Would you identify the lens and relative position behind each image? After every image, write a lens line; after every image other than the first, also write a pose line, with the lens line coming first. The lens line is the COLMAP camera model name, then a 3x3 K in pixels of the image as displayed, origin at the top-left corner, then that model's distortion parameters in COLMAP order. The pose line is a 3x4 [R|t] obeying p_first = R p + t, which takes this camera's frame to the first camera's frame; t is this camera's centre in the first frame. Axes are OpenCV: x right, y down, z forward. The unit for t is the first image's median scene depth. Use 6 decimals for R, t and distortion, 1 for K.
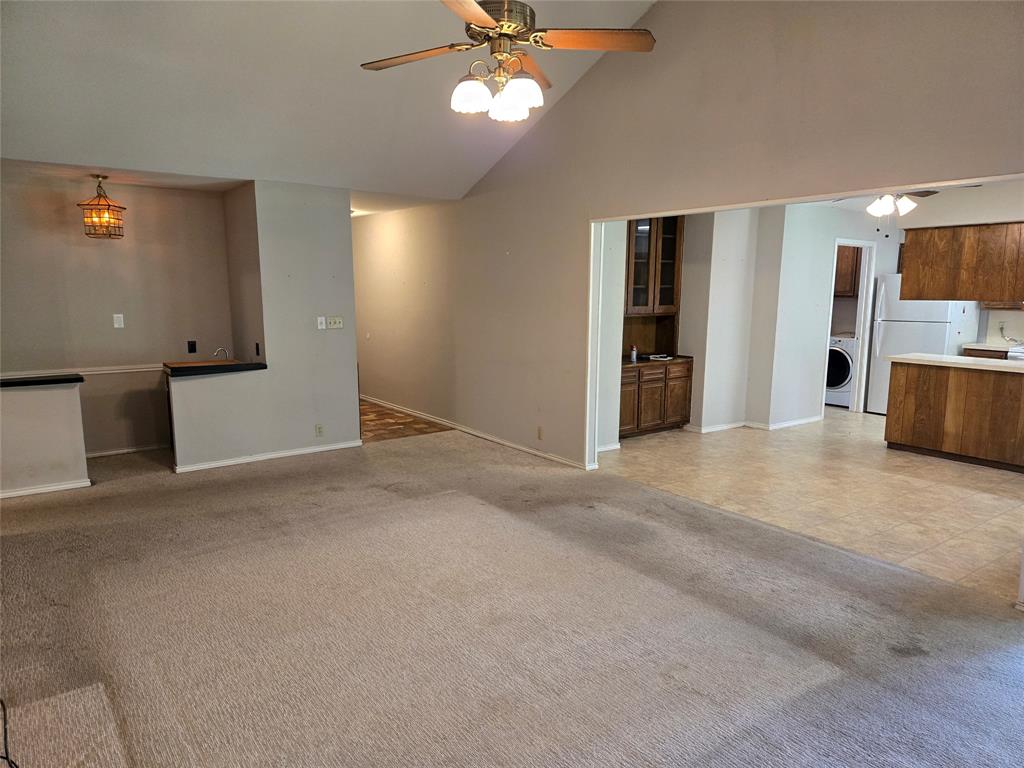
lens RADIAL K [[686.9, 0, 511.6], [0, 686.9, 391.3], [0, 0, 1]] dist [0.067518, -0.058370]
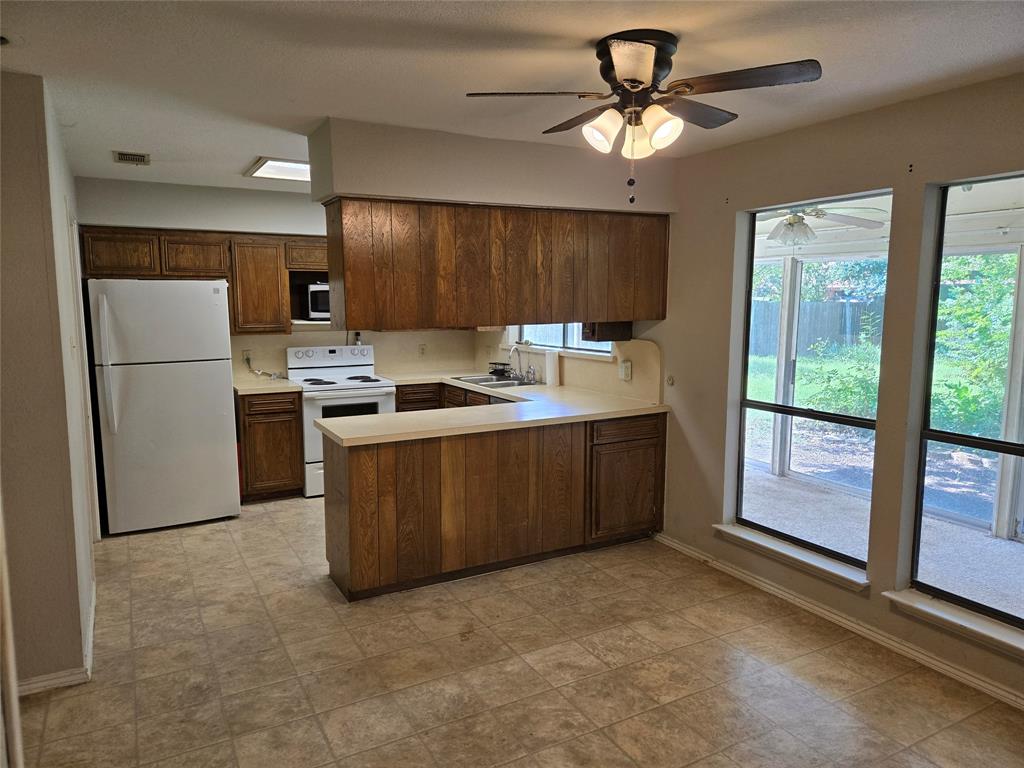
lens RADIAL K [[686.9, 0, 501.8], [0, 686.9, 377.8], [0, 0, 1]] dist [0.067518, -0.058370]
pose [[0.137420, -0.126562, 0.982394, 0.055642], [0.154968, 0.982337, 0.104877, -0.143285], [-0.978315, 0.137827, 0.154606, 0.874171]]
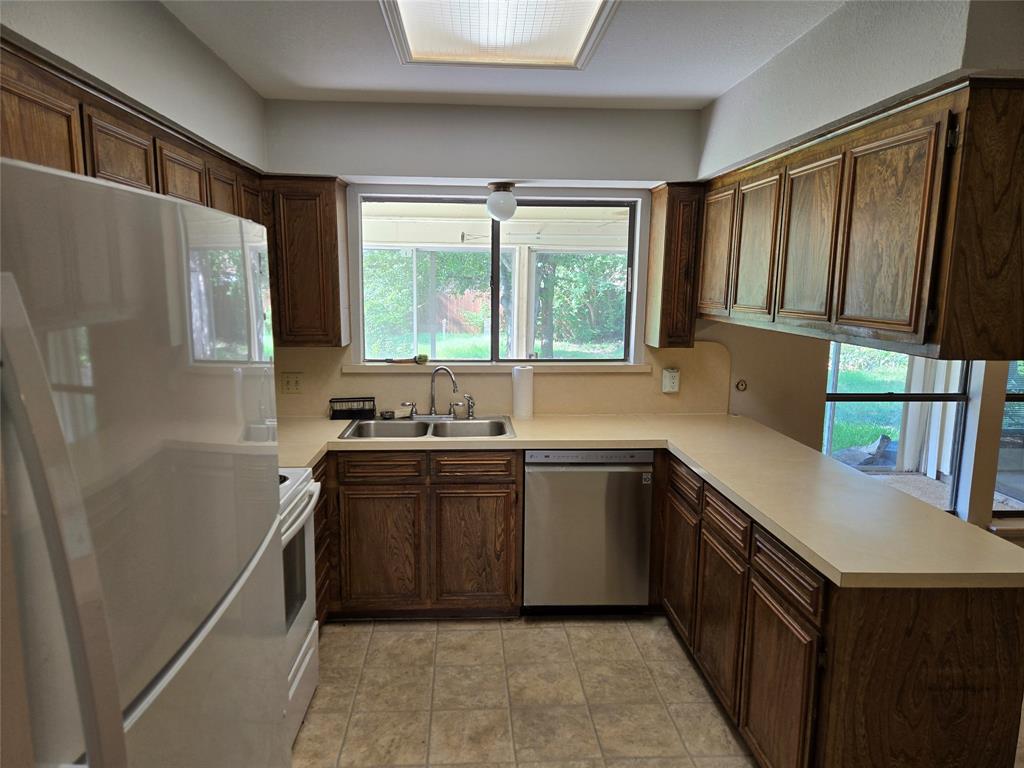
lens RADIAL K [[686.9, 0, 502.9], [0, 686.9, 388.1], [0, 0, 1]] dist [0.067518, -0.058370]
pose [[-0.836013, -0.104438, 0.538679, 0.546676], [0.061438, 0.957730, 0.281032, -0.200597], [-0.545260, 0.268042, -0.794258, 1.432157]]
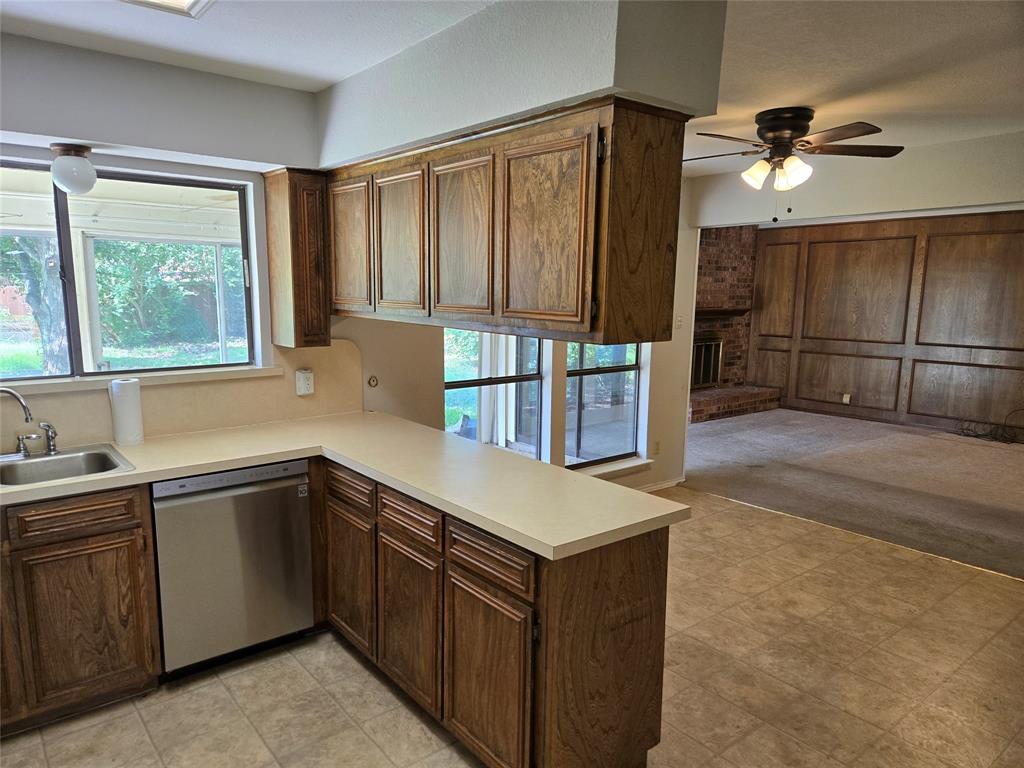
lens RADIAL K [[686.9, 0, 502.5], [0, 686.9, 395.3], [0, 0, 1]] dist [0.067518, -0.058370]
pose [[-0.998937, -0.017139, -0.042784, 0.637890], [-0.029365, 0.952156, 0.304198, -0.192629], [0.035523, 0.305131, -0.951647, 1.412249]]
